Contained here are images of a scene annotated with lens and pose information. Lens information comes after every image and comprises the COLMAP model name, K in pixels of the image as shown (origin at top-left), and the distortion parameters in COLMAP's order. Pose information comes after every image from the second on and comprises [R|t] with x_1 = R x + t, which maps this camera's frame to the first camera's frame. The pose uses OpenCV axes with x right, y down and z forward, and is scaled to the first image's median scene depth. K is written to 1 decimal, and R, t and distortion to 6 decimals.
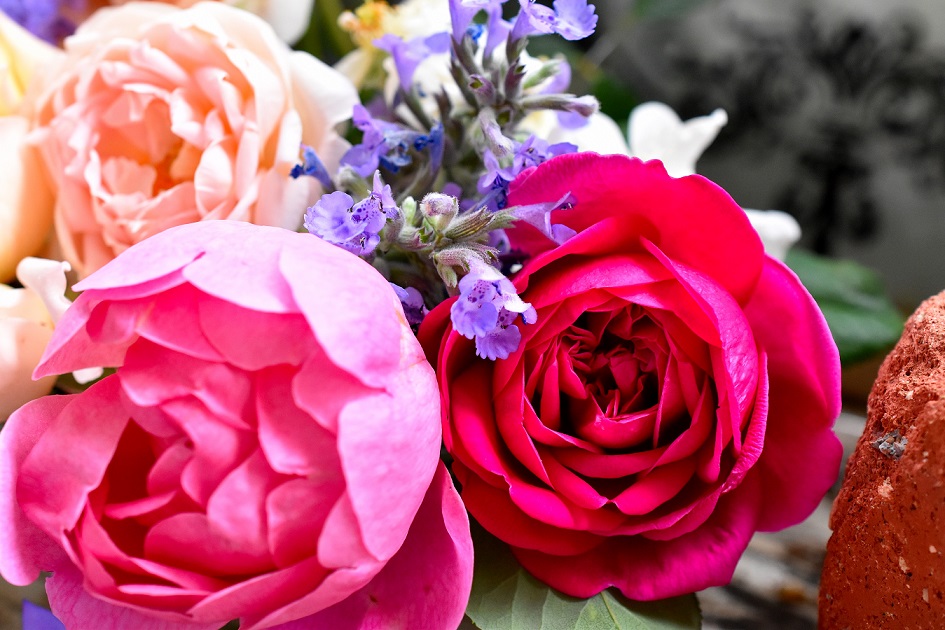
lens RADIAL K [[1790.9, 0, 529.0], [0, 1790.9, 314.3], [0, 0, 1]] dist [0.062173, 0.169343]
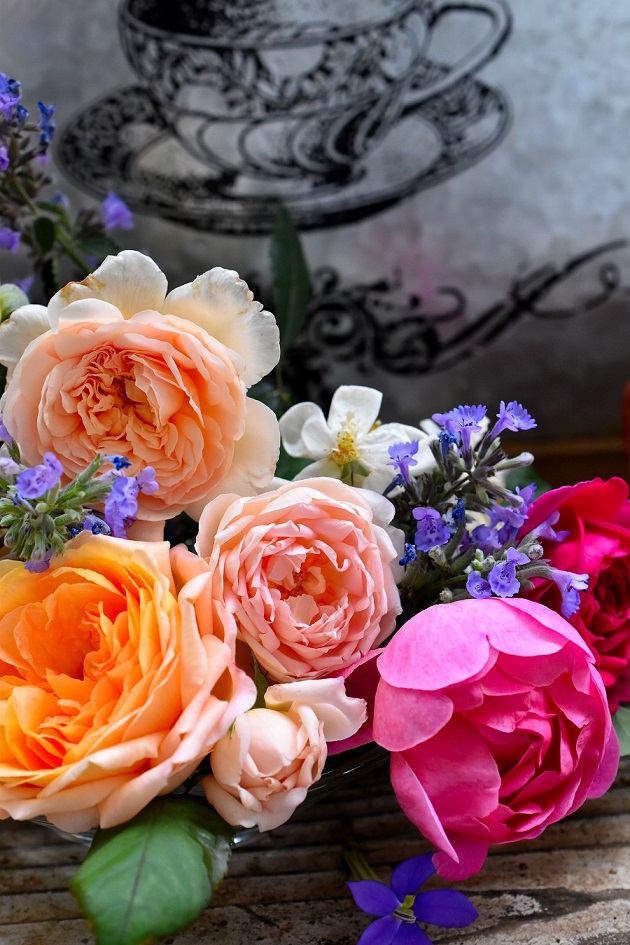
lens RADIAL K [[1711.3, 0, 315.7], [0, 1711.3, 487.6], [0, 0, 1]] dist [0.028966, 0.065289]
pose [[0.717123, -0.380790, 0.583723, -1.152319], [0.283897, 0.924511, 0.254325, -0.602905], [-0.636503, -0.016665, 0.771094, -0.145622]]
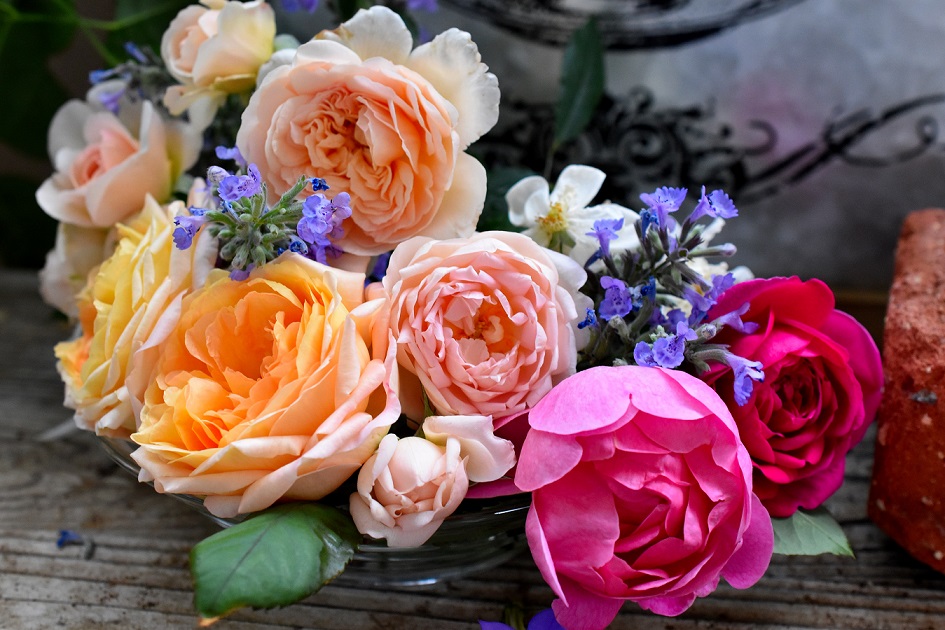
lens RADIAL K [[1711.3, 0, 472.5], [0, 1711.3, 315.0], [0, 0, 1]] dist [0.028966, 0.065289]
pose [[0.870609, -0.236320, 0.431500, -0.982698], [0.188939, 0.970424, 0.150264, -0.376641], [-0.454248, -0.049295, 0.889510, -0.399542]]
